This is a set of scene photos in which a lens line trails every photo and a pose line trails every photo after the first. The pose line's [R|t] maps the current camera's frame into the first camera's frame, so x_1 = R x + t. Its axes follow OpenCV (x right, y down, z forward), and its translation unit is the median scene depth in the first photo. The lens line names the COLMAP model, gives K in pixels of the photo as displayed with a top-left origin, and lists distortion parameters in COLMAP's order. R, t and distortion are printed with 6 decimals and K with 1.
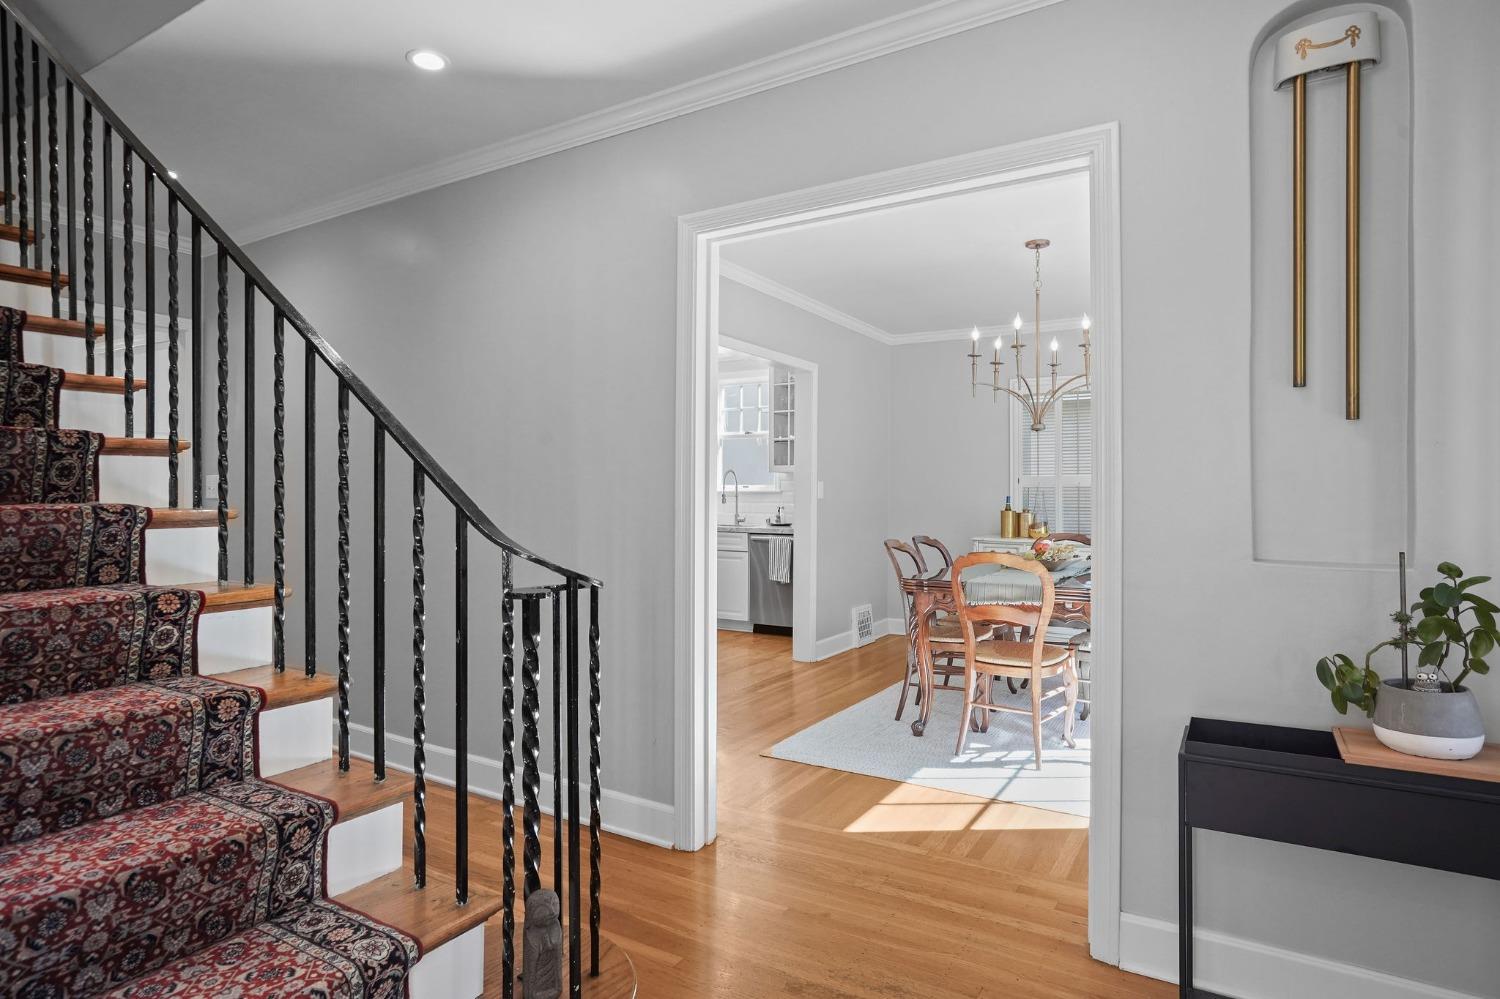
lens RADIAL K [[829.2, 0, 740.4], [0, 829.2, 488.6], [0, 0, 1]] dist [0.004792, 0.004451]
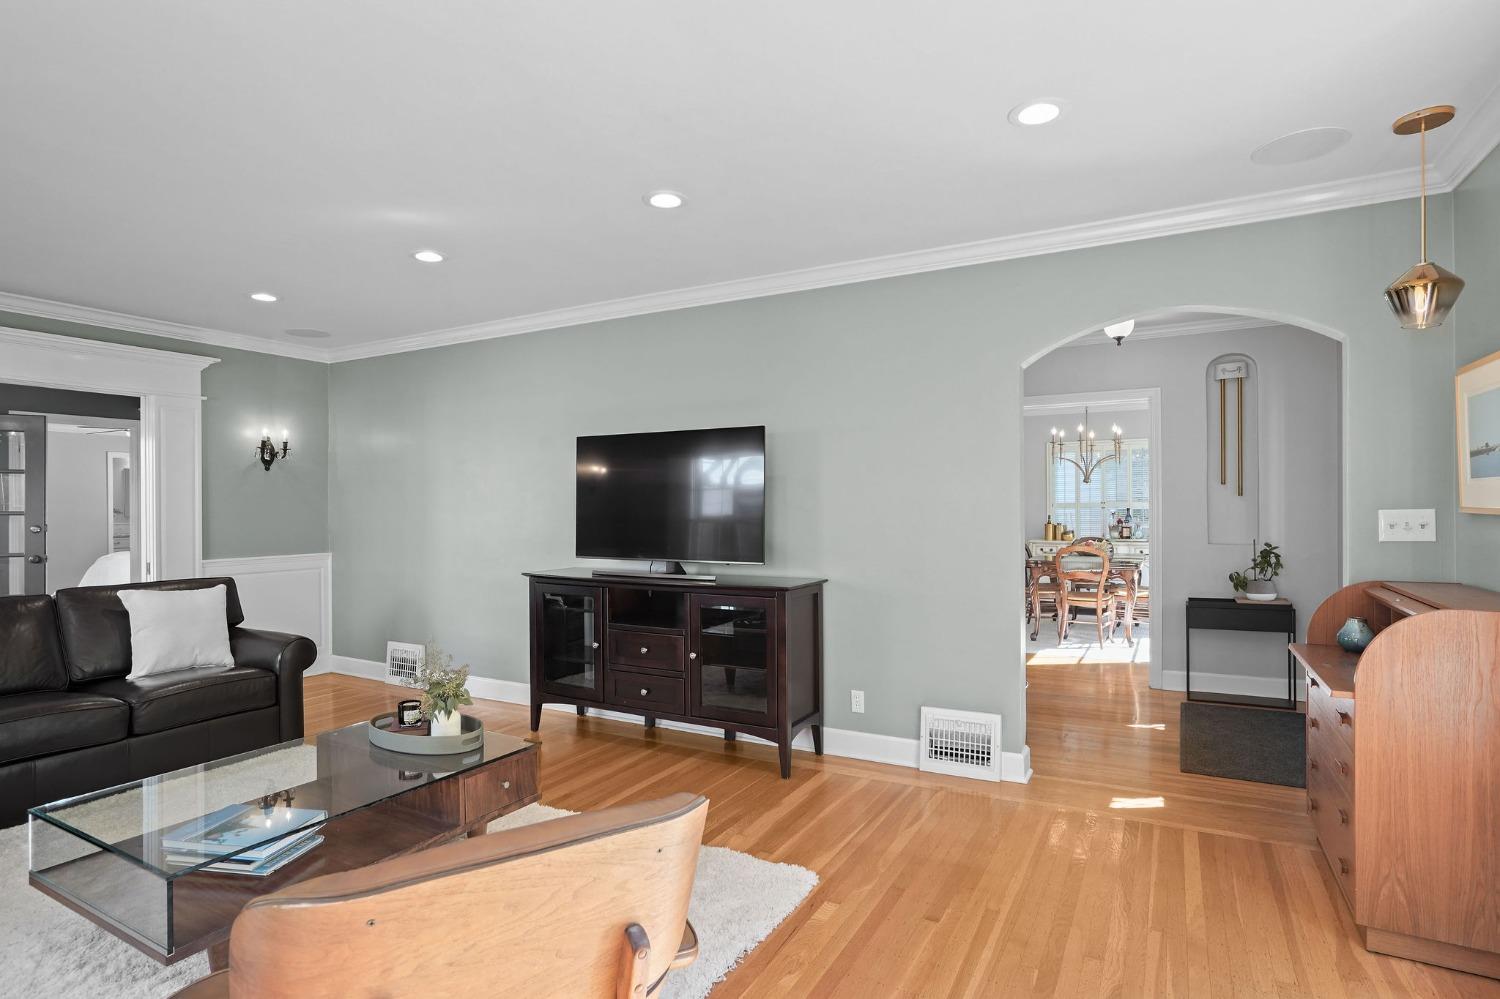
lens RADIAL K [[789.5, 0, 753.7], [0, 789.5, 500.0], [0, 0, 1]] dist [-0.003470, 0.001071]
pose [[0.998139, -0.003118, 0.060894, -1.204131], [0.003165, 0.999995, -0.000676, -0.072935], [-0.060892, 0.000867, 0.998144, -1.753194]]
